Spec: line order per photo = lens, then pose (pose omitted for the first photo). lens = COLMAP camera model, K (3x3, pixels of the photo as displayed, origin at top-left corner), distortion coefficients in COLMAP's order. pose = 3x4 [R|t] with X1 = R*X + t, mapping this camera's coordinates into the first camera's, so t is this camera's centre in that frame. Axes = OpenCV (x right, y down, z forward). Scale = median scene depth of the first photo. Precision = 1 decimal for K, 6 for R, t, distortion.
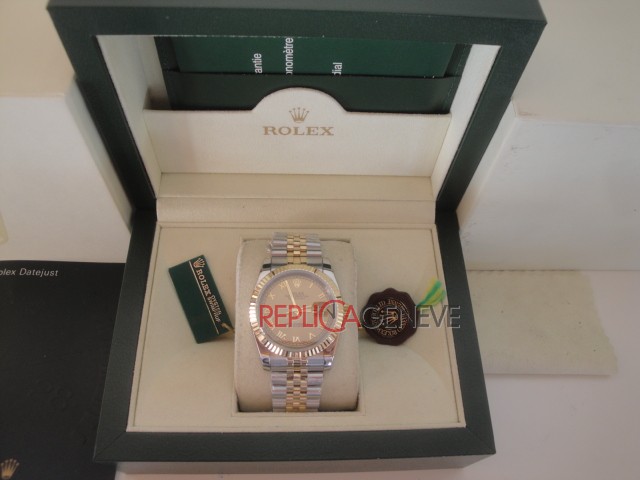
lens RADIAL K [[526.9, 0, 323.5], [0, 526.9, 237.1], [0, 0, 1]] dist [-0.165341, 0.121541]
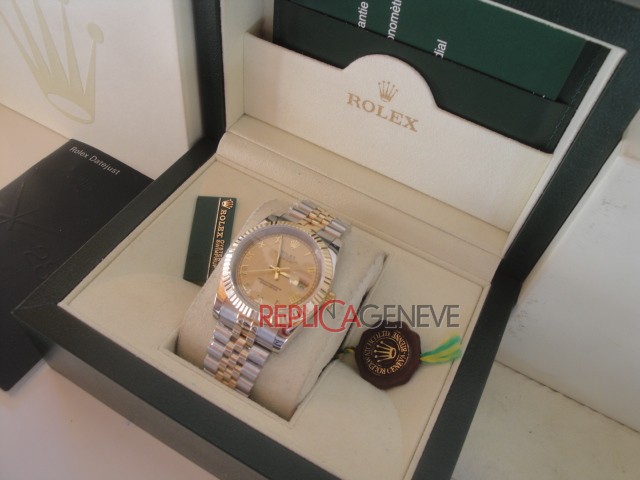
lens RADIAL K [[526.9, 0, 324.1], [0, 526.9, 233.5], [0, 0, 1]] dist [-0.165341, 0.121541]
pose [[0.866892, 0.406838, -0.288066, 0.212392], [-0.455344, 0.881435, -0.125434, 0.143345], [0.202880, 0.239906, 0.949360, 0.170483]]
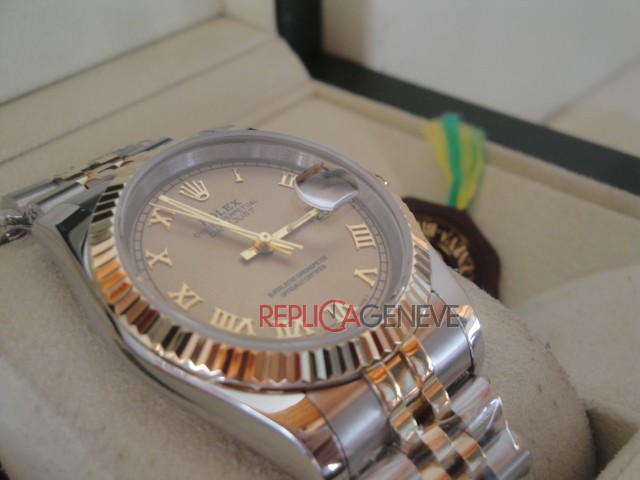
lens RADIAL K [[1005.3, 0, 313.4], [0, 1005.3, 234.3], [0, 0, 1]] dist [0.138137, 0.000000]
pose [[0.681650, -0.472170, 0.558935, -0.294046], [0.661837, 0.723609, -0.195863, 0.230711], [-0.311970, 0.503434, 0.805747, 0.506426]]
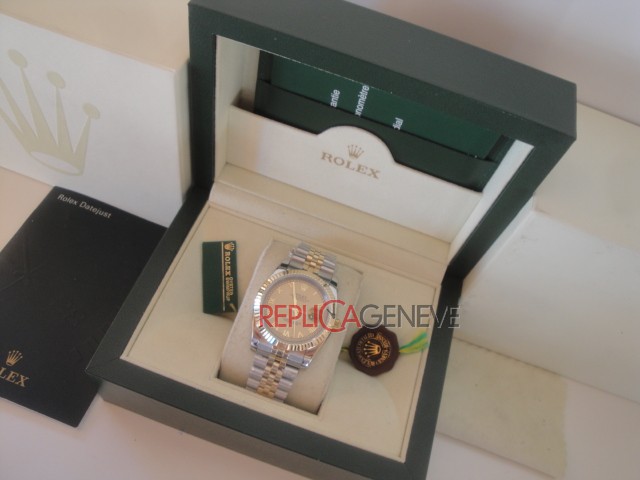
lens RADIAL K [[526.9, 0, 322.6], [0, 526.9, 237.0], [0, 0, 1]] dist [-0.165341, 0.121541]
pose [[0.940957, 0.327303, -0.086445, 0.046126], [-0.333850, 0.939492, -0.076807, 0.053815], [0.056075, 0.101132, 0.993291, -0.131056]]
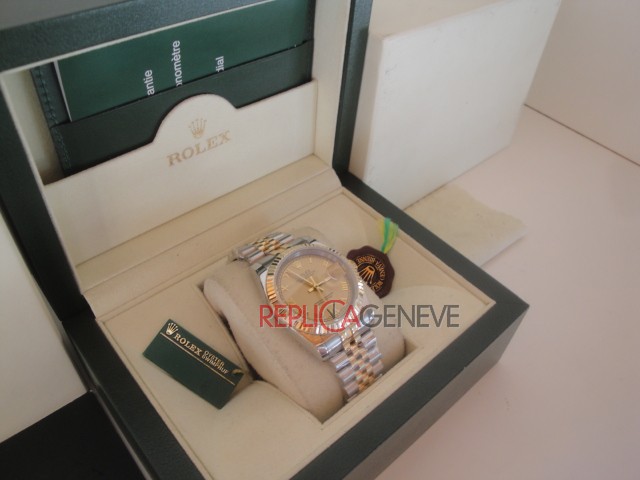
lens RADIAL K [[526.9, 0, 318.8], [0, 526.9, 235.7], [0, 0, 1]] dist [-0.165341, 0.121541]
pose [[0.769004, -0.456428, 0.447556, -0.383963], [0.539020, 0.839366, -0.070156, 0.118609], [-0.343642, 0.295192, 0.891500, 0.116323]]
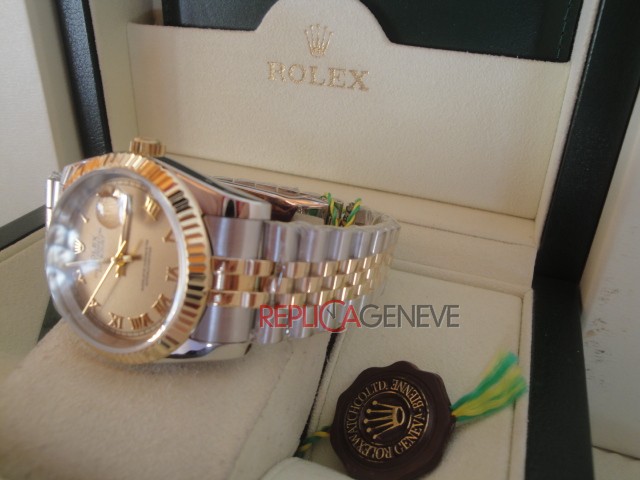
lens RADIAL K [[526.9, 0, 319.8], [0, 526.9, 233.8], [0, 0, 1]] dist [-0.165341, 0.121541]
pose [[0.925289, 0.158621, -0.344499, 0.209518], [-0.316536, 0.823336, -0.471087, 0.260443], [0.208914, 0.544939, 0.812033, 0.587317]]
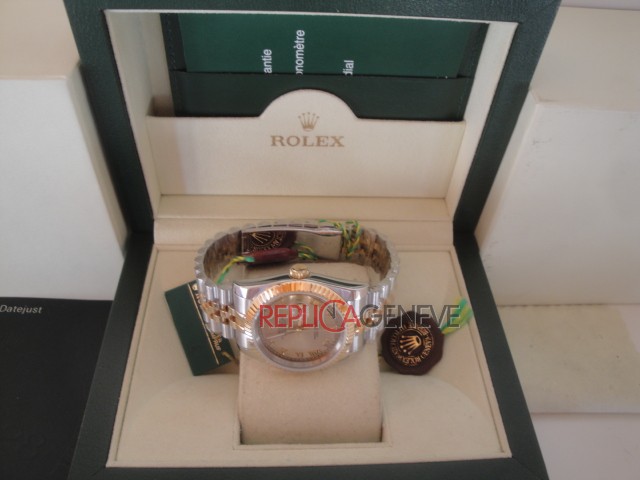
lens RADIAL K [[526.9, 0, 320.1], [0, 526.9, 235.5], [0, 0, 1]] dist [-0.165341, 0.121541]
pose [[0.999849, -0.014784, 0.009123, -0.036286], [0.016381, 0.977174, -0.211808, 0.169031], [-0.005784, 0.211926, 0.977269, 0.101134]]
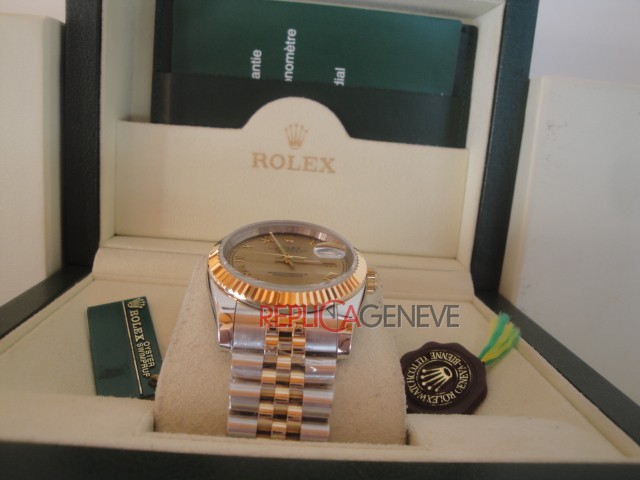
lens RADIAL K [[526.9, 0, 318.8], [0, 526.9, 238.2], [0, 0, 1]] dist [-0.165341, 0.121541]
pose [[0.999246, 0.019226, 0.033739, -0.033565], [0.012032, 0.672793, -0.739733, 0.506796], [-0.036921, 0.739581, 0.672055, 0.520795]]
